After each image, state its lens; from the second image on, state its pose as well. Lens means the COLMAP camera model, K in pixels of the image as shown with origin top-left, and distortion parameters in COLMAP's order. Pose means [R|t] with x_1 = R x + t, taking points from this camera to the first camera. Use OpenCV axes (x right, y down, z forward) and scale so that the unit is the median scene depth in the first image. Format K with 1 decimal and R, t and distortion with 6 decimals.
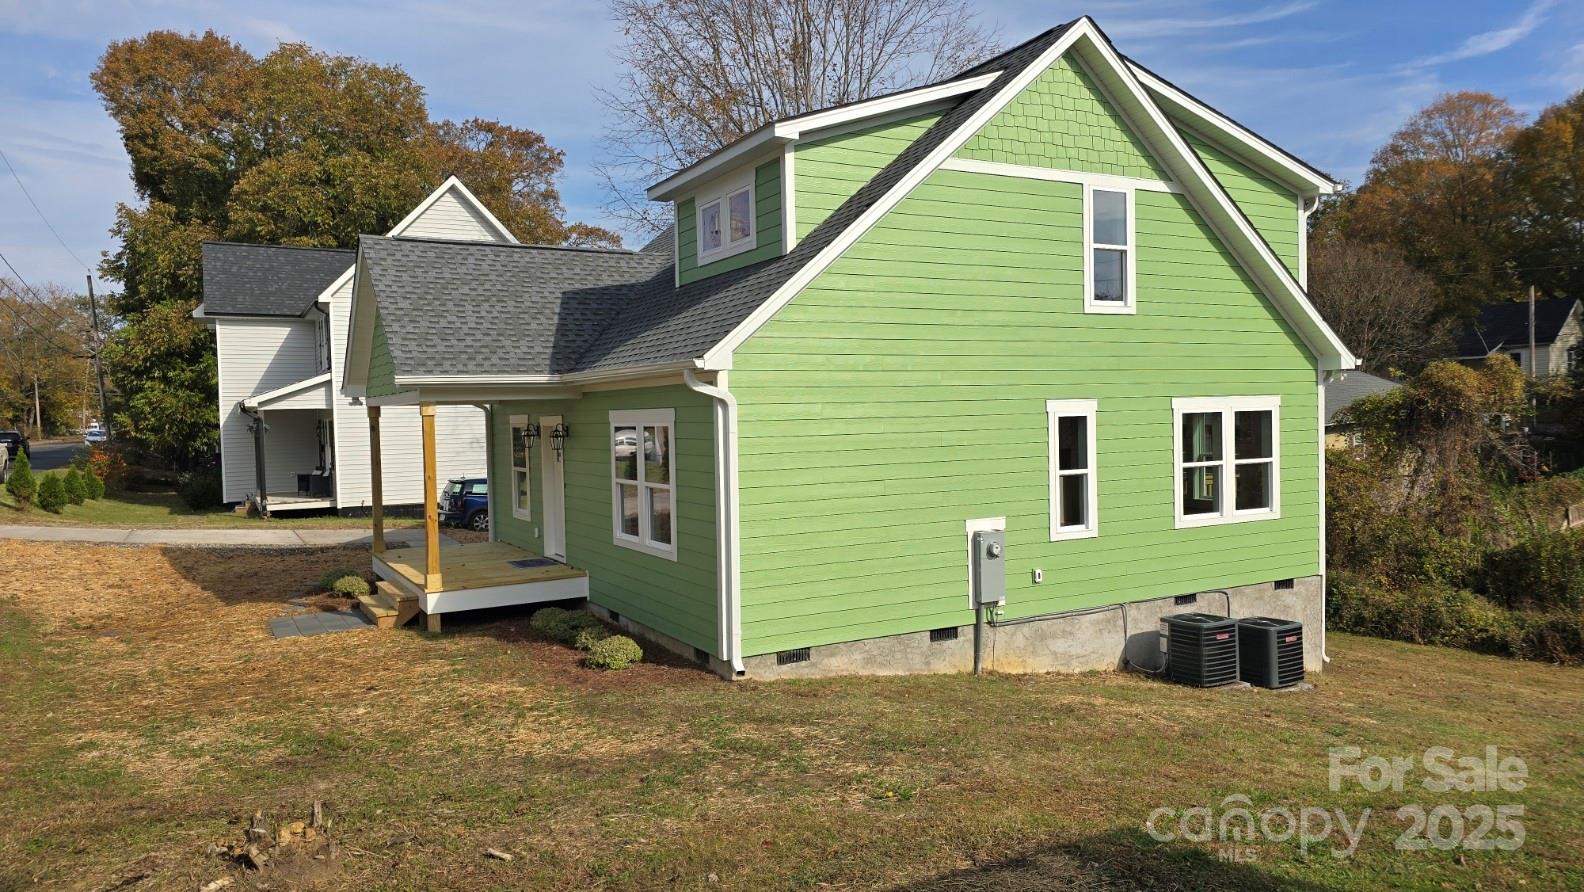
lens RADIAL K [[1071.5, 0, 791.5], [0, 1071.5, 443.9], [0, 0, 1]] dist [0.031931, -0.013757]
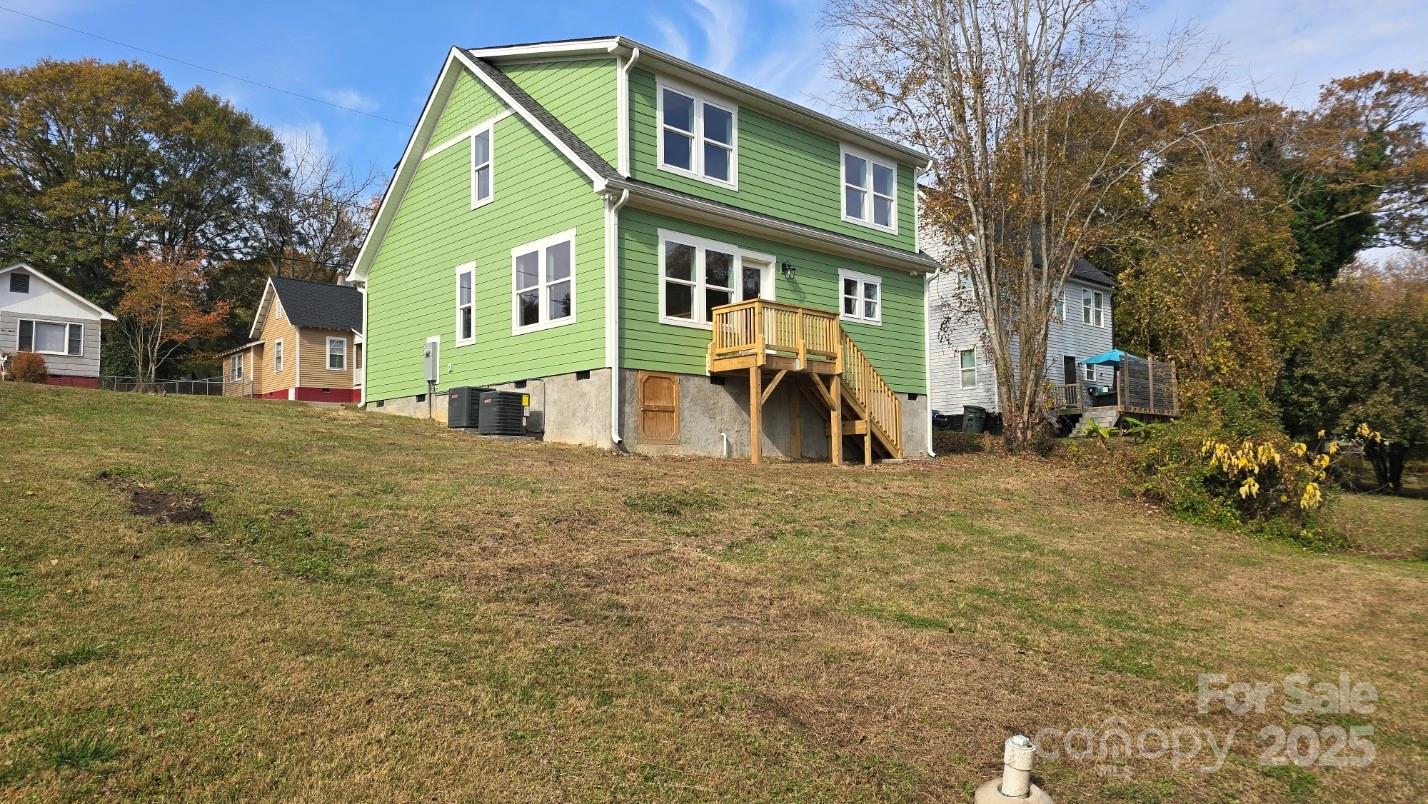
lens RADIAL K [[966.0, 0, 713.8], [0, 966.0, 405.9], [0, 0, 1]] dist [0.031931, -0.013757]
pose [[0.245730, -0.051298, -0.967980, 1.754118], [-0.017287, 0.998208, -0.057289, 0.253485], [0.969184, 0.030811, 0.244403, 0.974088]]
